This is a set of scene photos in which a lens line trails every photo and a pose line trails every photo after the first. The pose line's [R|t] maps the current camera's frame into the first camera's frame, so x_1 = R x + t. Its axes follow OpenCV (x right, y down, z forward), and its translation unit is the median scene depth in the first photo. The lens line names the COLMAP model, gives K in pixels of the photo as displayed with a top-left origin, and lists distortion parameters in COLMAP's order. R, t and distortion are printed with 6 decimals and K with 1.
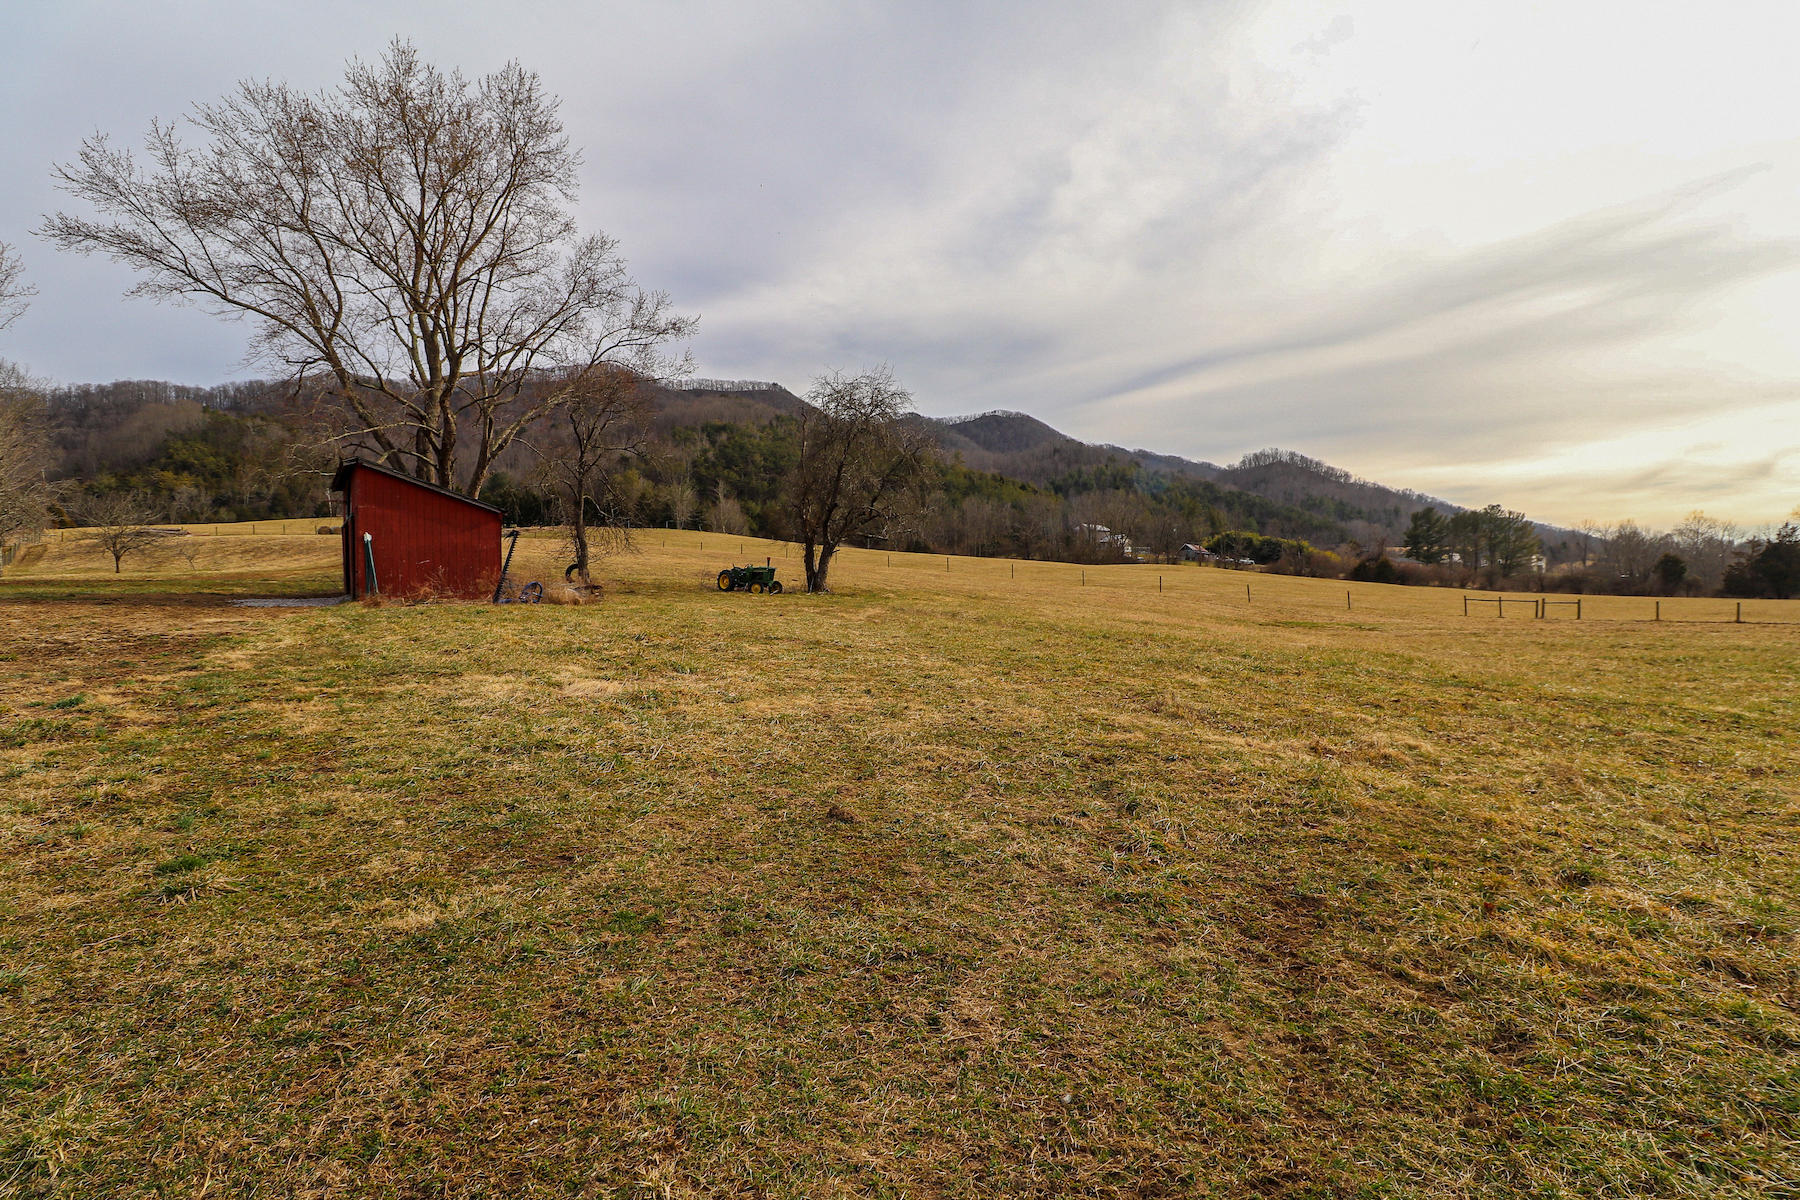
lens RADIAL K [[835.7, 0, 907.2], [0, 835.7, 597.1], [0, 0, 1]] dist [0.002072, -0.013453]
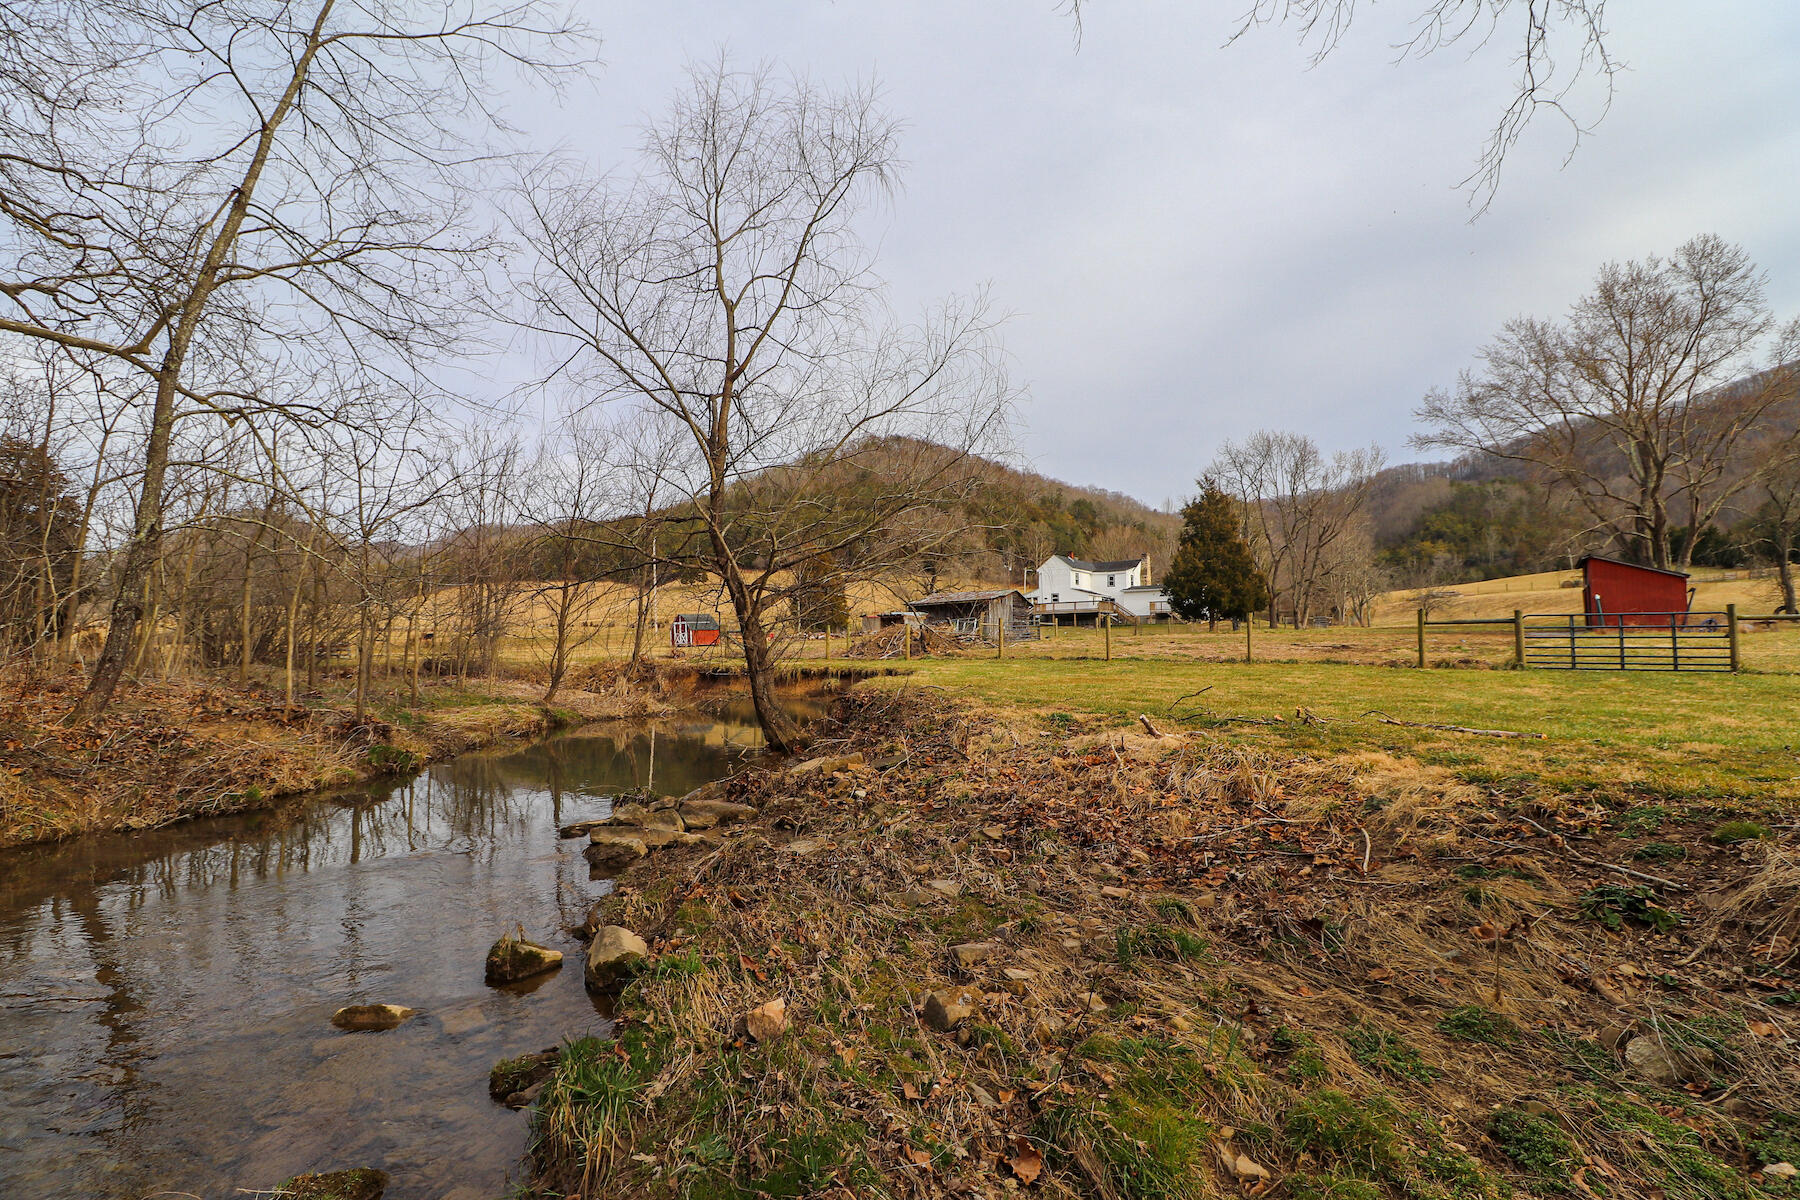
lens RADIAL K [[835.7, 0, 907.2], [0, 835.7, 597.1], [0, 0, 1]] dist [0.002072, -0.013453]
pose [[0.287292, -0.053122, -0.956369, 0.050299], [-0.006361, 0.998333, -0.057364, 0.003261], [0.957822, 0.022563, 0.286475, -0.073814]]
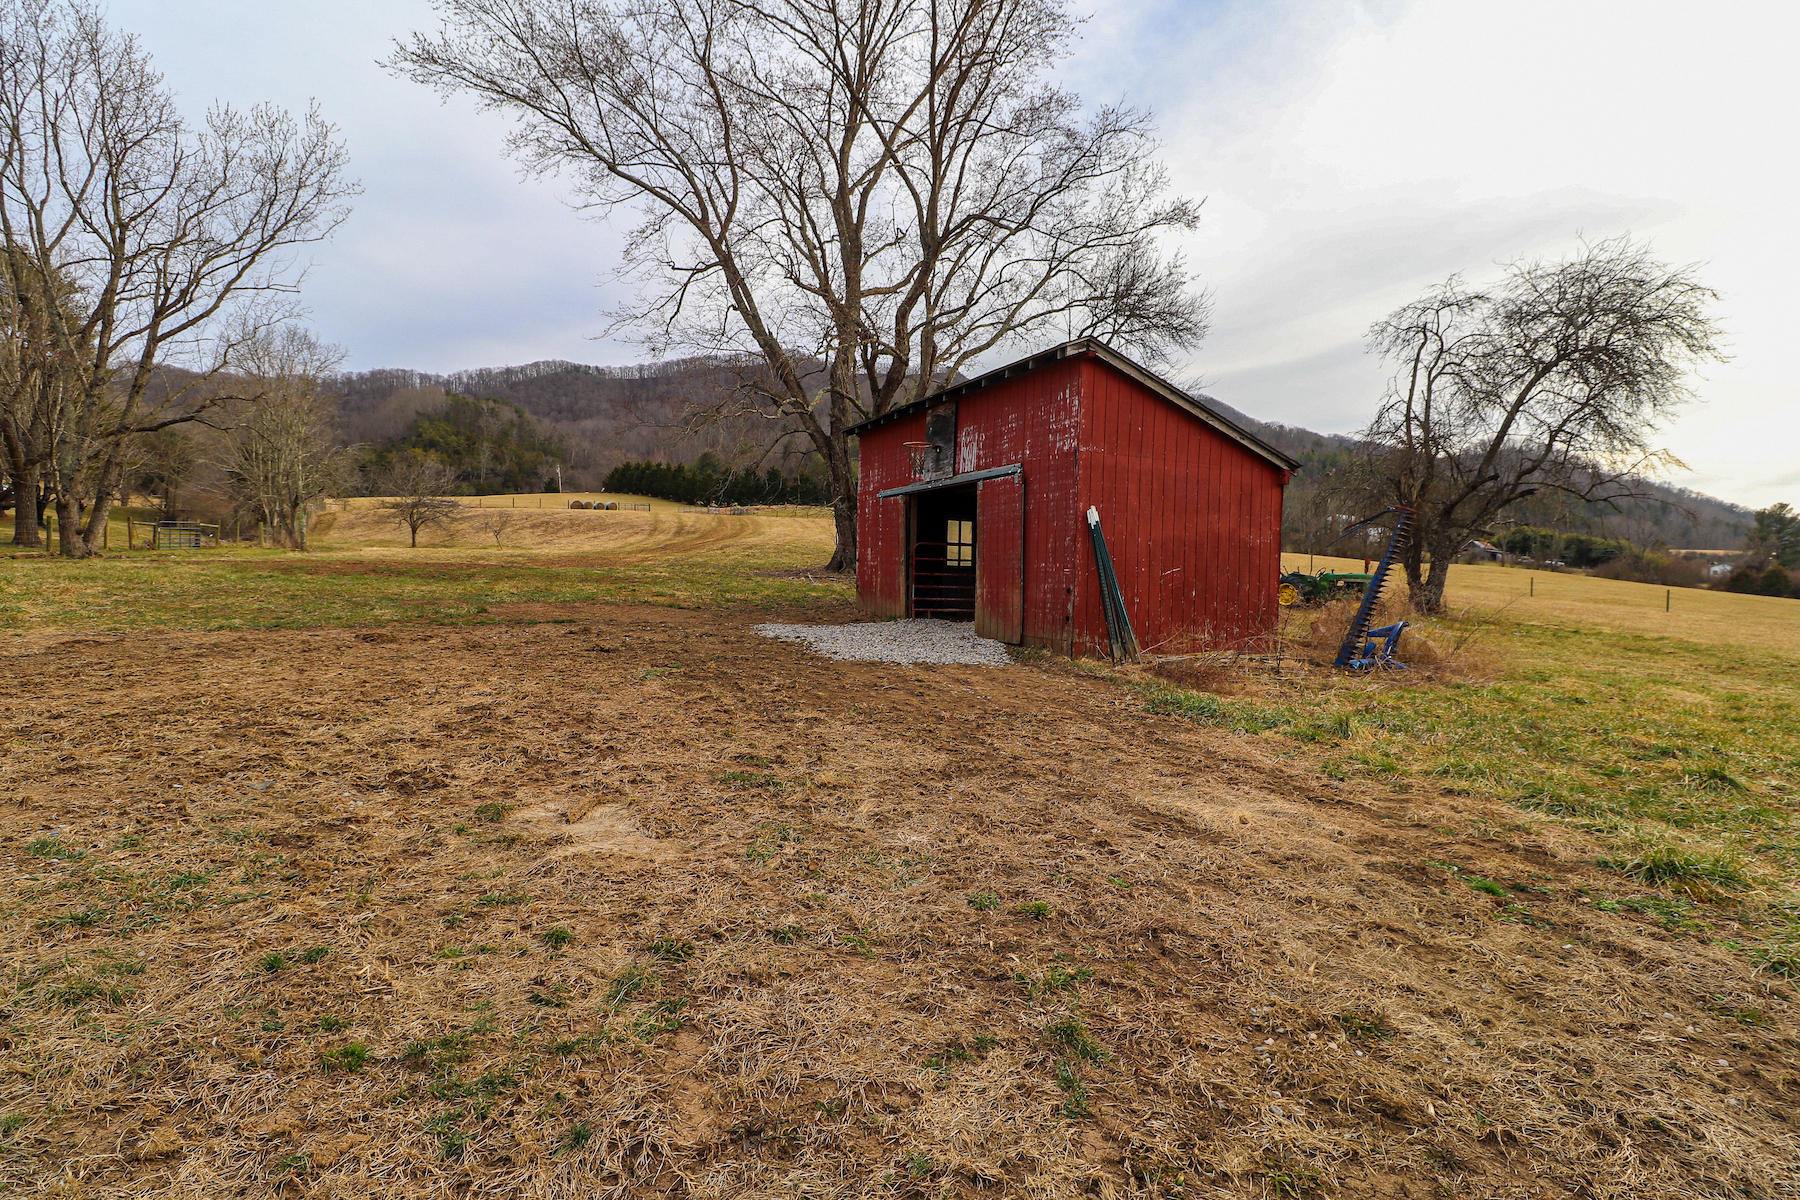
lens RADIAL K [[835.7, 0, 907.2], [0, 835.7, 597.1], [0, 0, 1]] dist [0.002072, -0.013453]
pose [[0.981671, 0.039082, -0.186531, -0.050480], [-0.035708, 0.999133, 0.021415, -0.002557], [0.187206, -0.014362, 0.982216, 0.040573]]
